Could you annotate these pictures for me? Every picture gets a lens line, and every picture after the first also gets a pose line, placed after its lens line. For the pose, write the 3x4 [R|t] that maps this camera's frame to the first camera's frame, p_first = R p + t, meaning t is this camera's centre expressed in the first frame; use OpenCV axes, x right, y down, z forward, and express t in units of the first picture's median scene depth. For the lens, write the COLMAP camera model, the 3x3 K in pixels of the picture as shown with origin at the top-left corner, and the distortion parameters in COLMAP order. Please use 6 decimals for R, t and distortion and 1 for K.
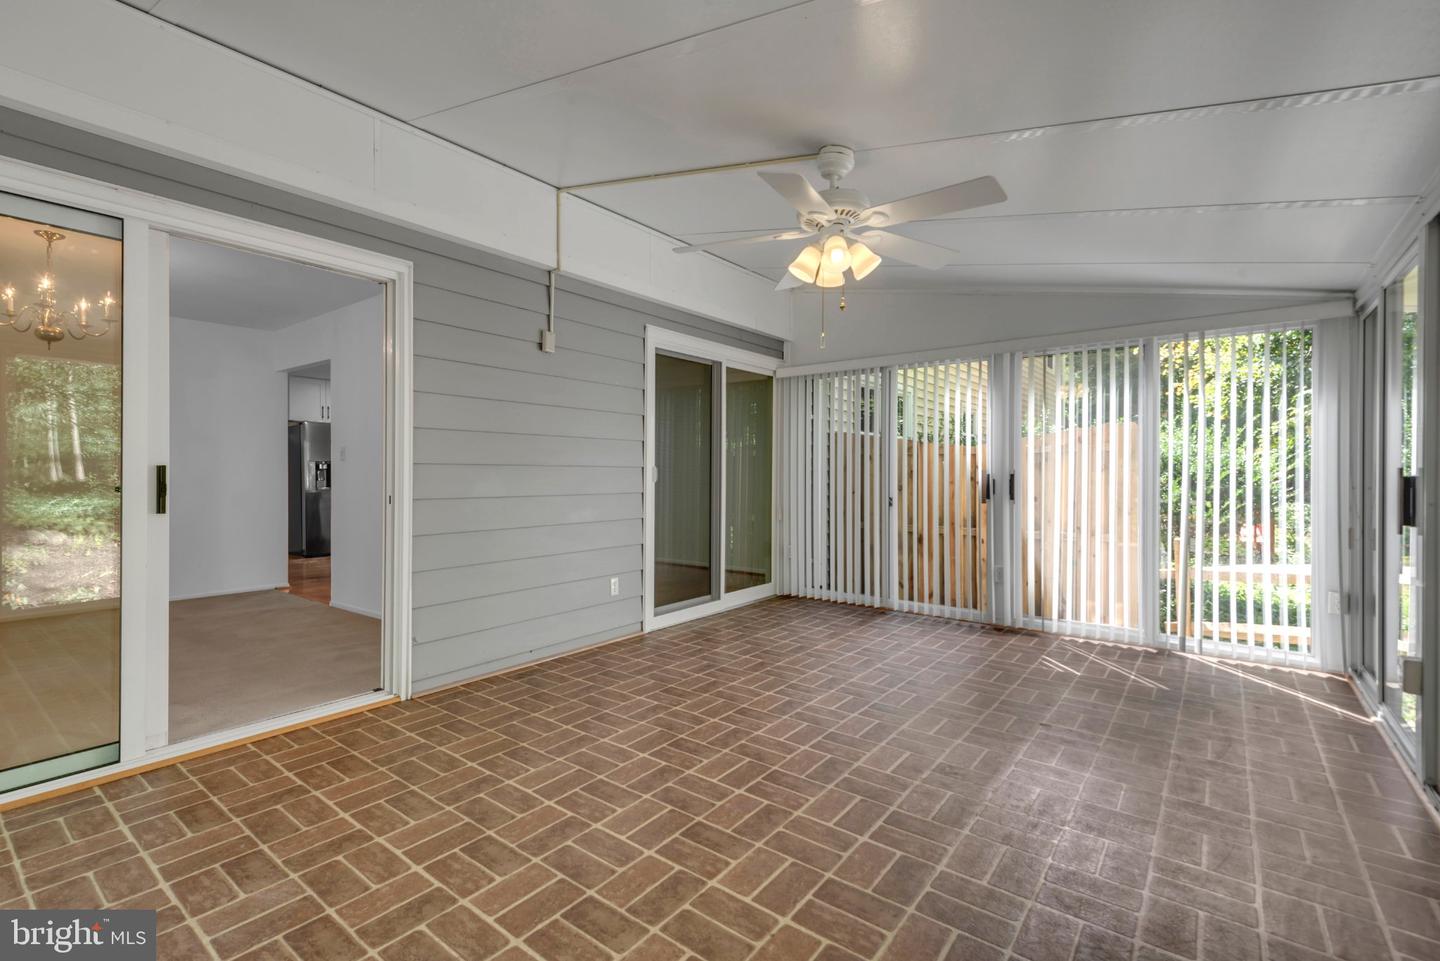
lens RADIAL K [[656.6, 0, 702.7], [0, 656.6, 472.0], [0, 0, 1]] dist [0.042142, -0.019191]
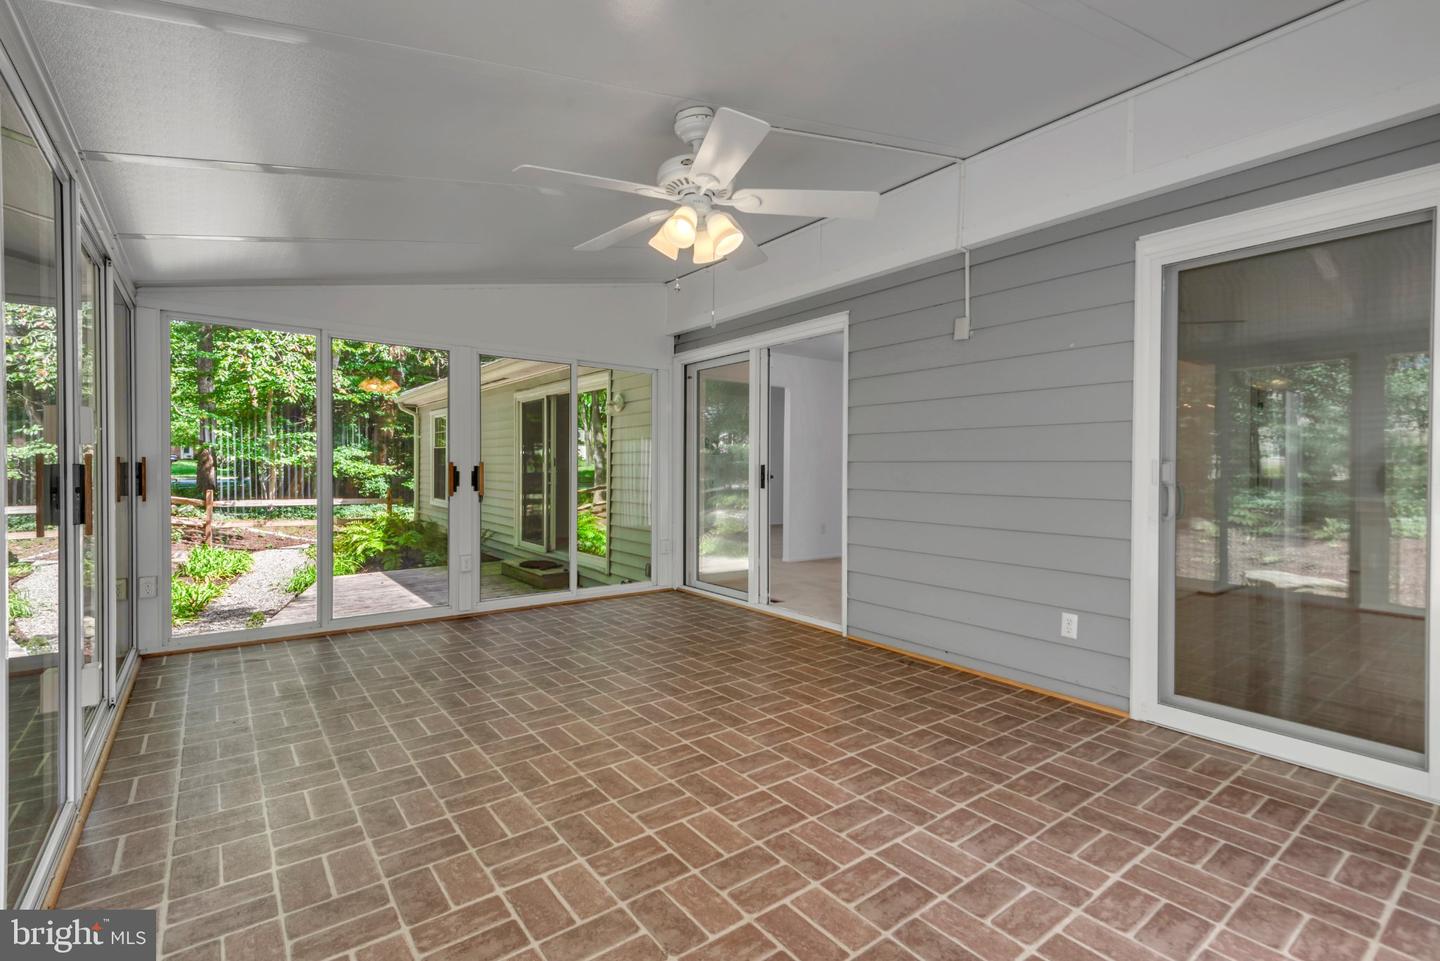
lens RADIAL K [[656.6, 0, 702.7], [0, 656.6, 472.0], [0, 0, 1]] dist [0.042142, -0.019191]
pose [[-0.251651, 0.013704, -0.967721, 0.787462], [0.005634, 0.999904, 0.012694, -0.010867], [0.967802, -0.002257, -0.251704, 0.901097]]
